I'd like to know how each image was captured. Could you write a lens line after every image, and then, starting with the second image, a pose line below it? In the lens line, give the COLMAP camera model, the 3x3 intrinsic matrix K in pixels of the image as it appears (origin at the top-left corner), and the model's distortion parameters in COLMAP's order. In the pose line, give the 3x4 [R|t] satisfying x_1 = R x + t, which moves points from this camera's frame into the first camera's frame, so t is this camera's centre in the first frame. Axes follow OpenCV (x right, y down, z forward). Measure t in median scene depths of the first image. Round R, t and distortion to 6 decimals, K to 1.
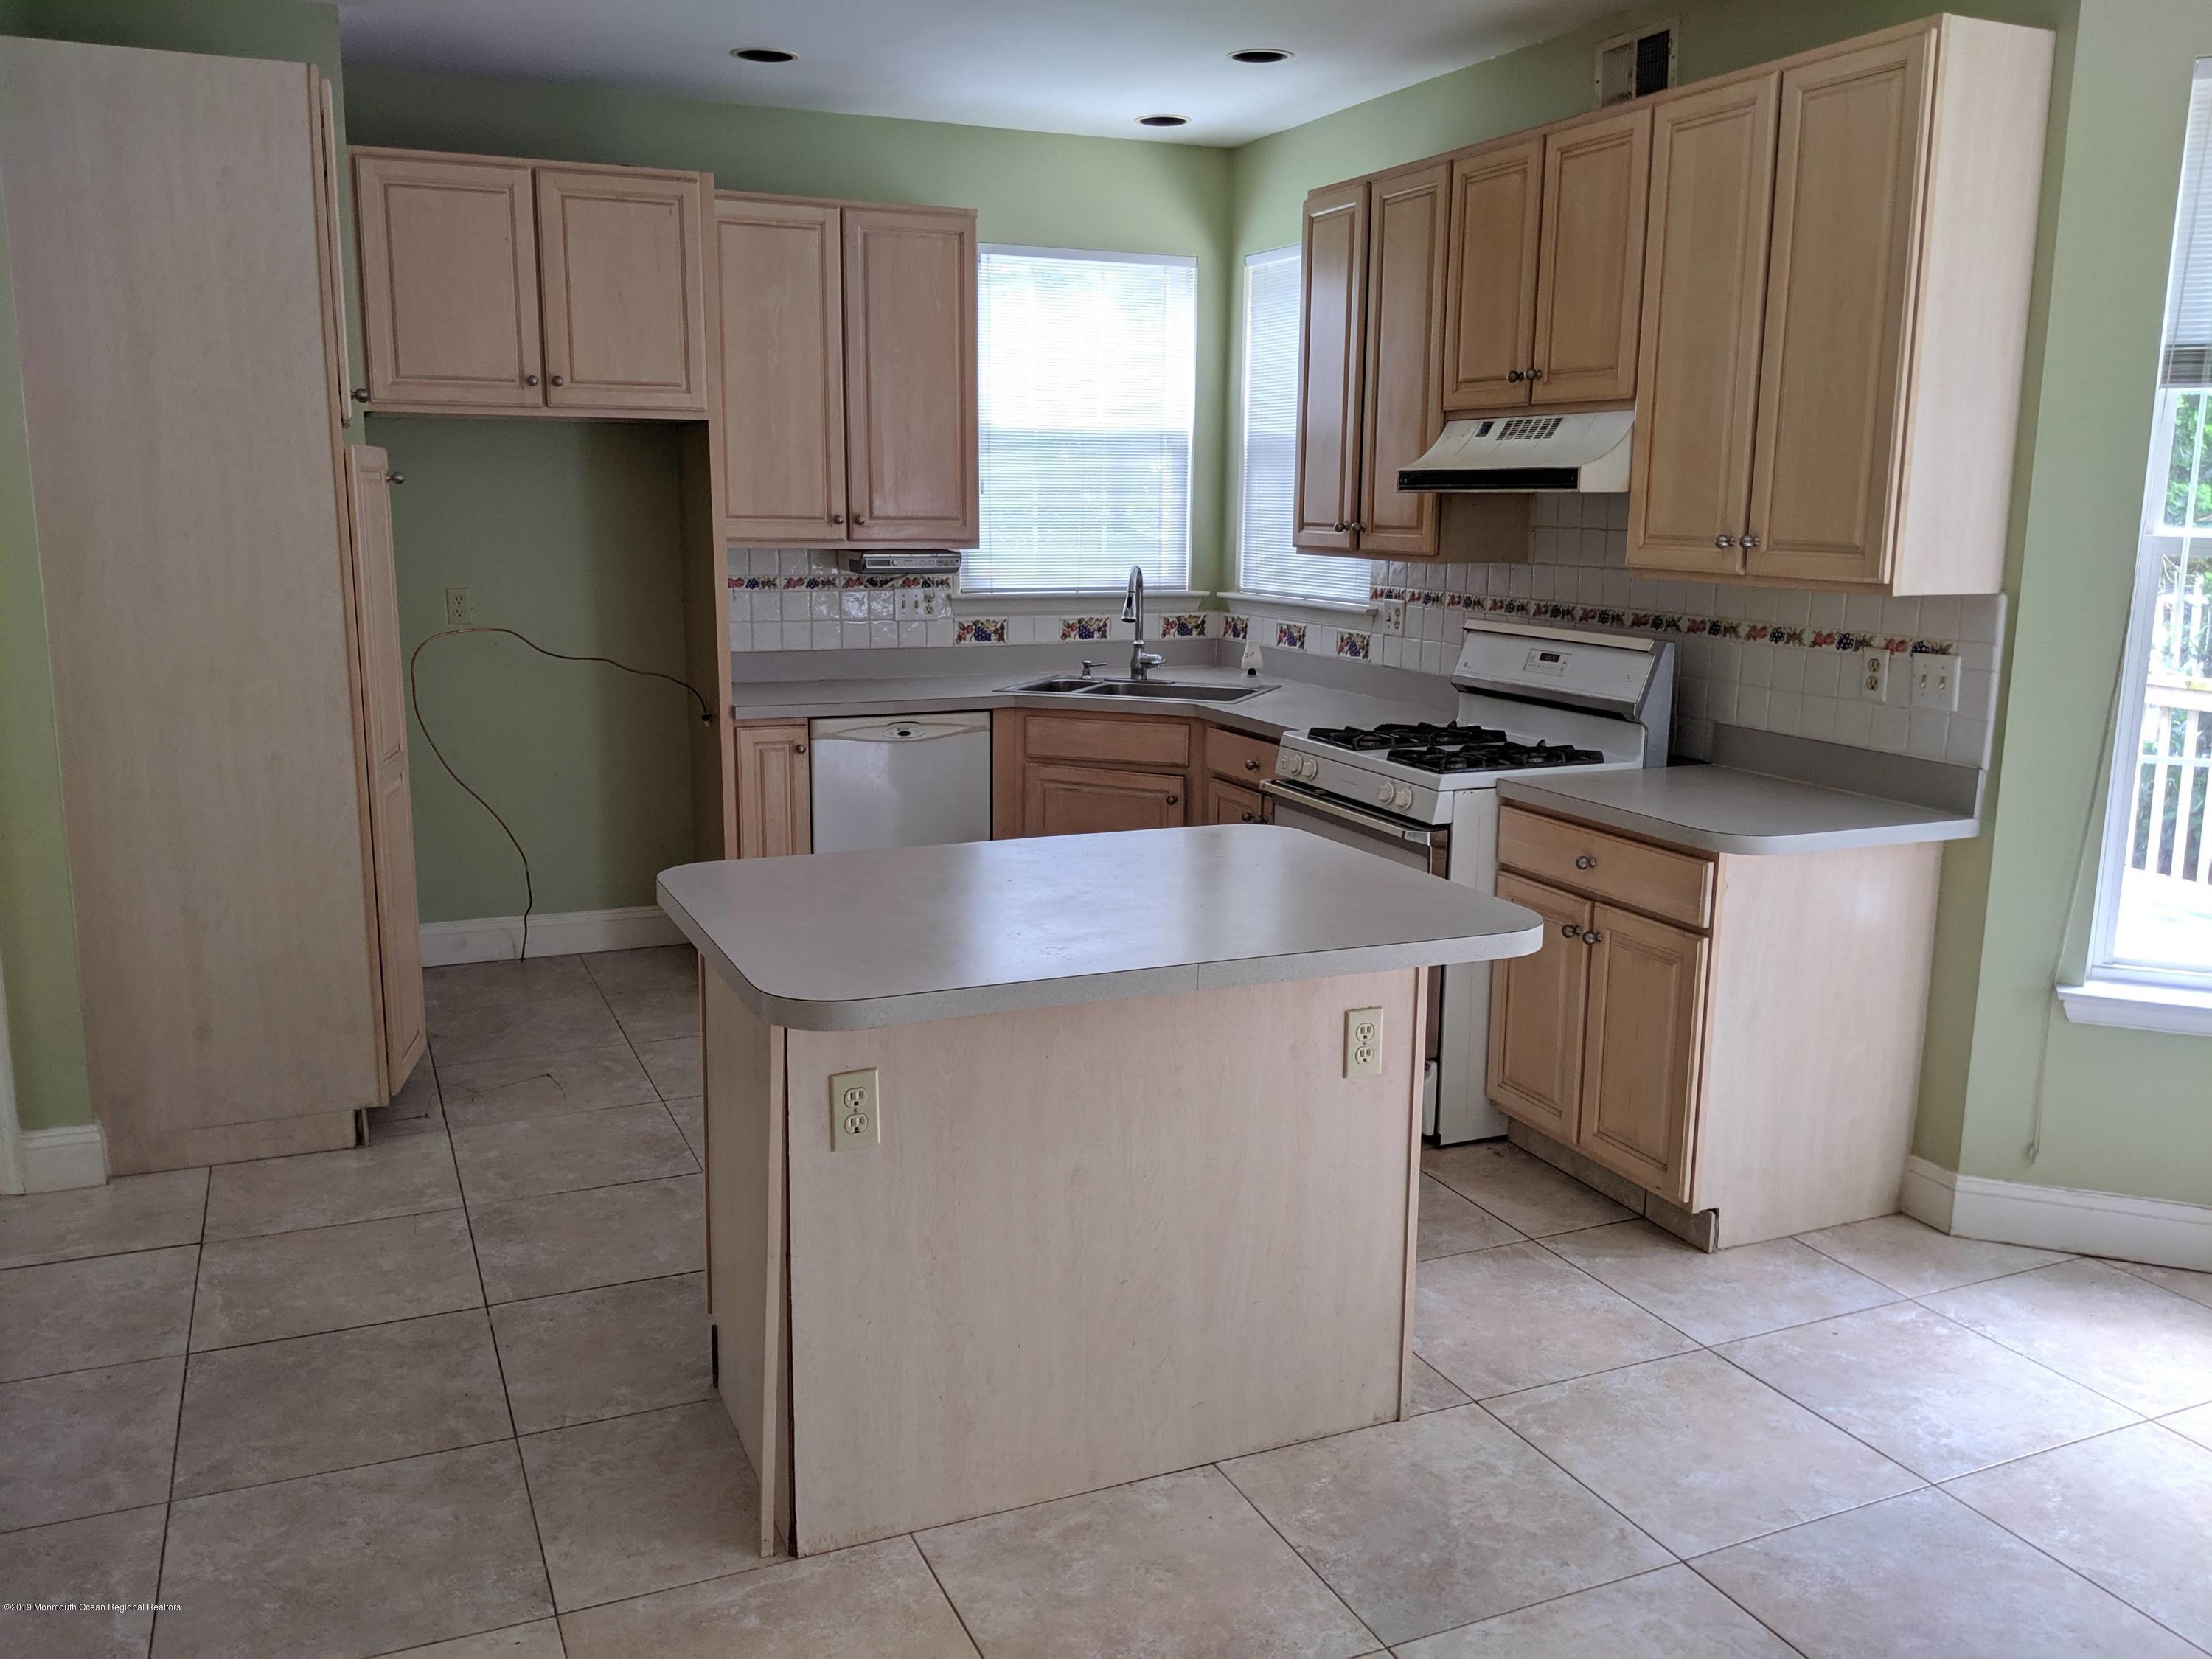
lens RADIAL K [[1761.4, 0, 1113.4], [0, 1761.4, 829.0], [0, 0, 1]] dist [0.040249, -0.117023]
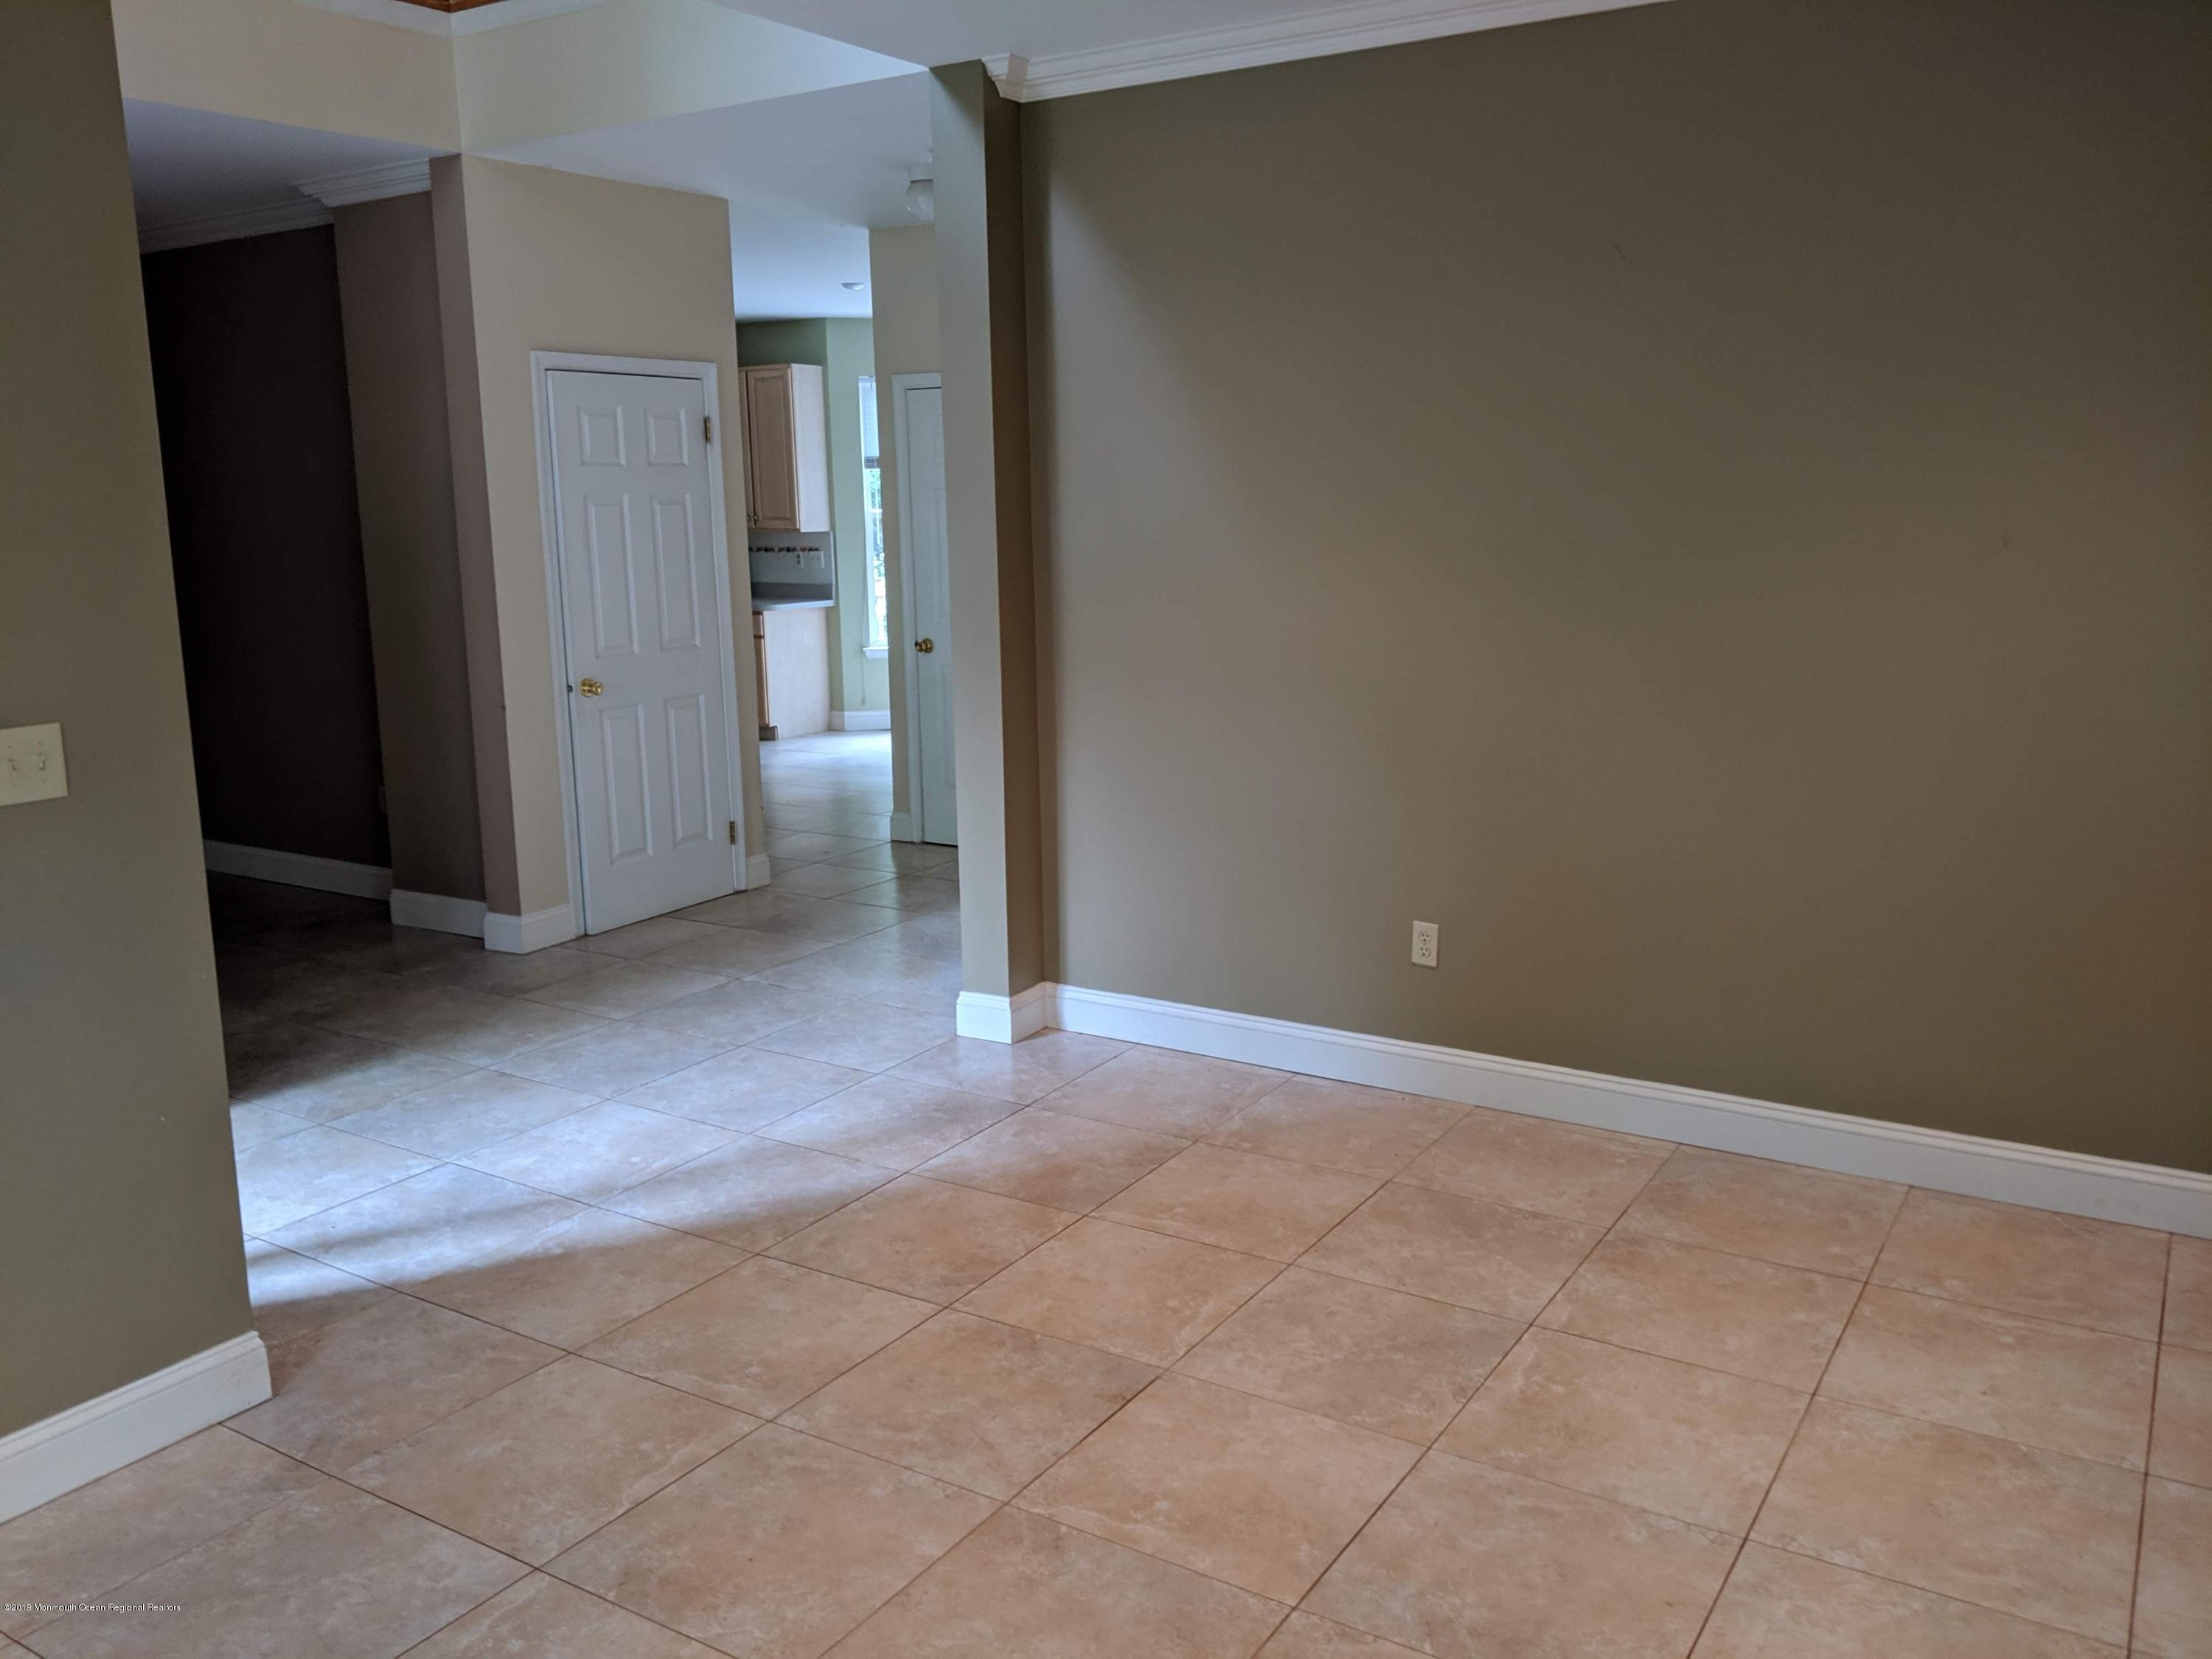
lens RADIAL K [[1761.4, 0, 1109.2], [0, 1761.4, 829.6], [0, 0, 1]] dist [0.040249, -0.117023]
pose [[0.827033, -0.123470, 0.548426, -0.937925], [0.134541, 0.990703, 0.020153, 0.419798], [-0.545816, 0.057118, 0.835956, -1.994605]]
